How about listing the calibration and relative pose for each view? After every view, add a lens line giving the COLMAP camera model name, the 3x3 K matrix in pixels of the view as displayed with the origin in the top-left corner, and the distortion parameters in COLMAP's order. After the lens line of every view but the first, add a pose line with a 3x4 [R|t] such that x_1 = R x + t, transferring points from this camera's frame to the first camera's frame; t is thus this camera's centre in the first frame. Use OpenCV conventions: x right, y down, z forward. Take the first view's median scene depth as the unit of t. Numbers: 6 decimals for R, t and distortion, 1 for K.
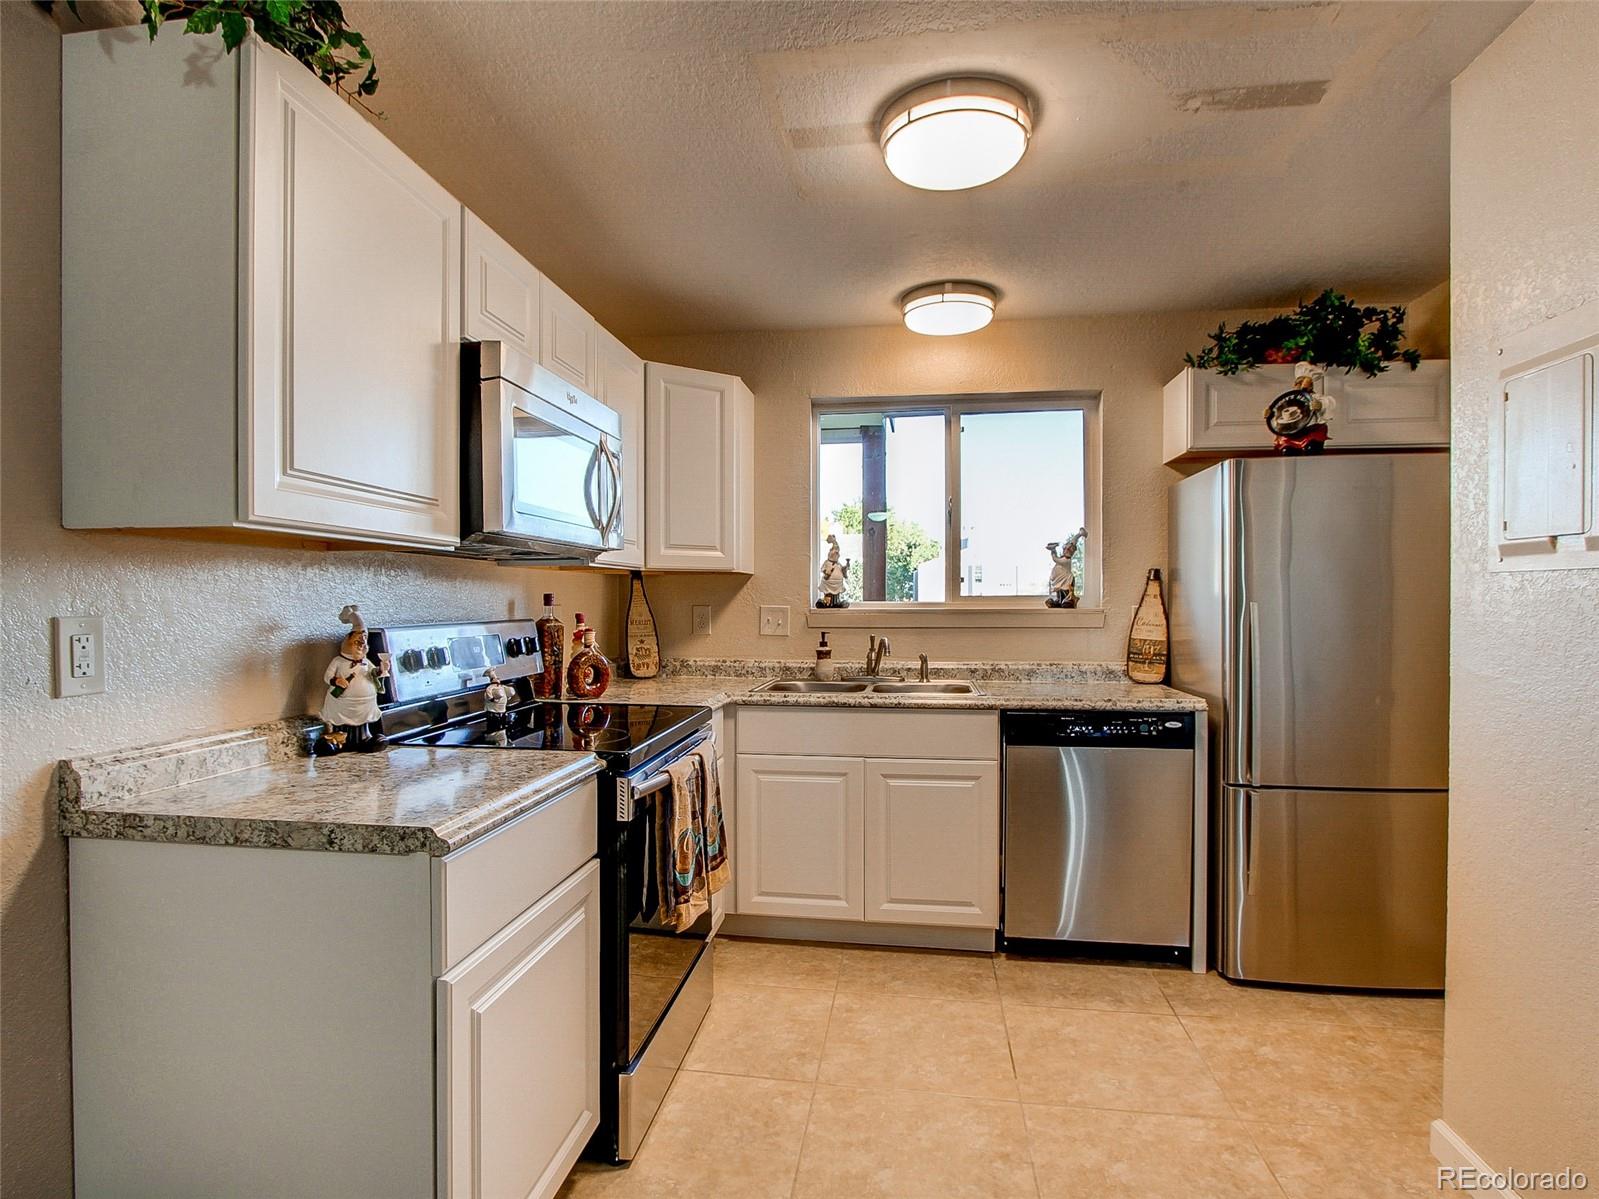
lens RADIAL K [[833.4, 0, 785.6], [0, 833.4, 611.9], [0, 0, 1]] dist [-0.024883, 0.004063]
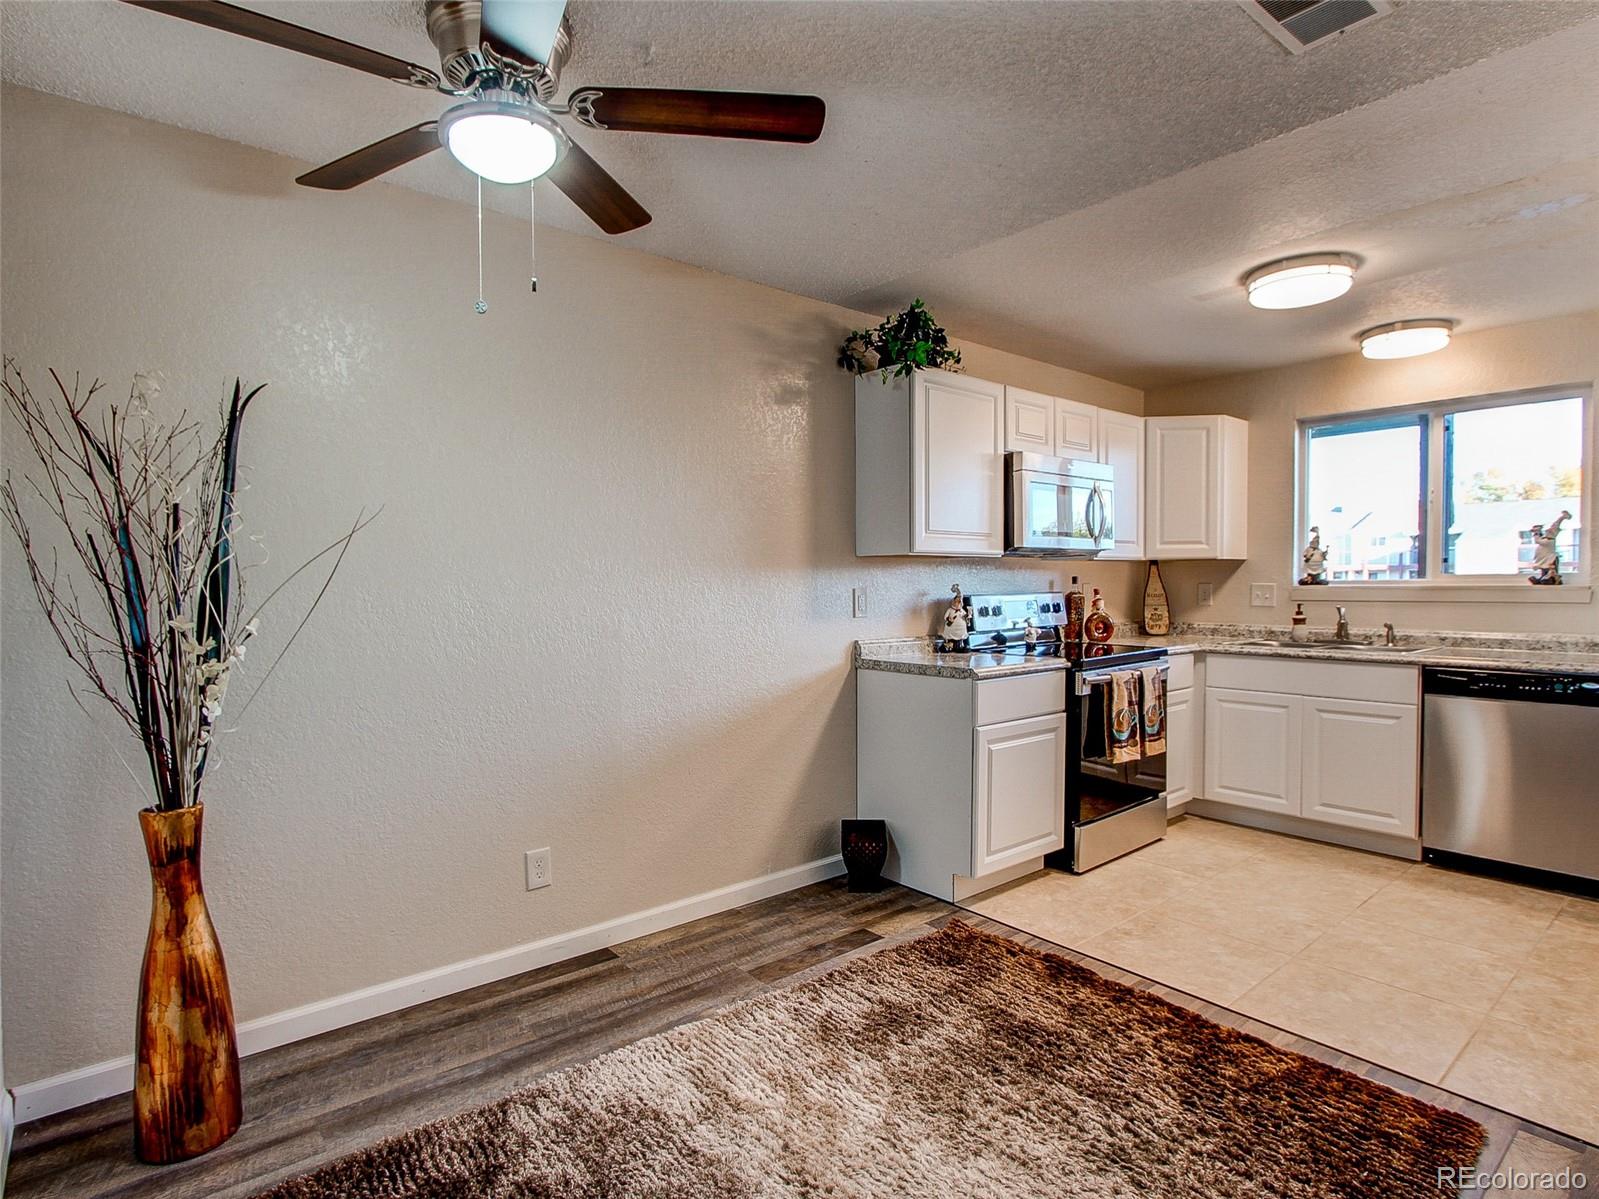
lens RADIAL K [[833.4, 0, 797.3], [0, 833.4, 611.7], [0, 0, 1]] dist [-0.024883, 0.004063]
pose [[0.750115, 0.017928, -0.661065, 0.434966], [-0.001065, 0.999664, 0.025903, 0.005941], [0.661307, -0.018727, 0.749882, -0.651303]]
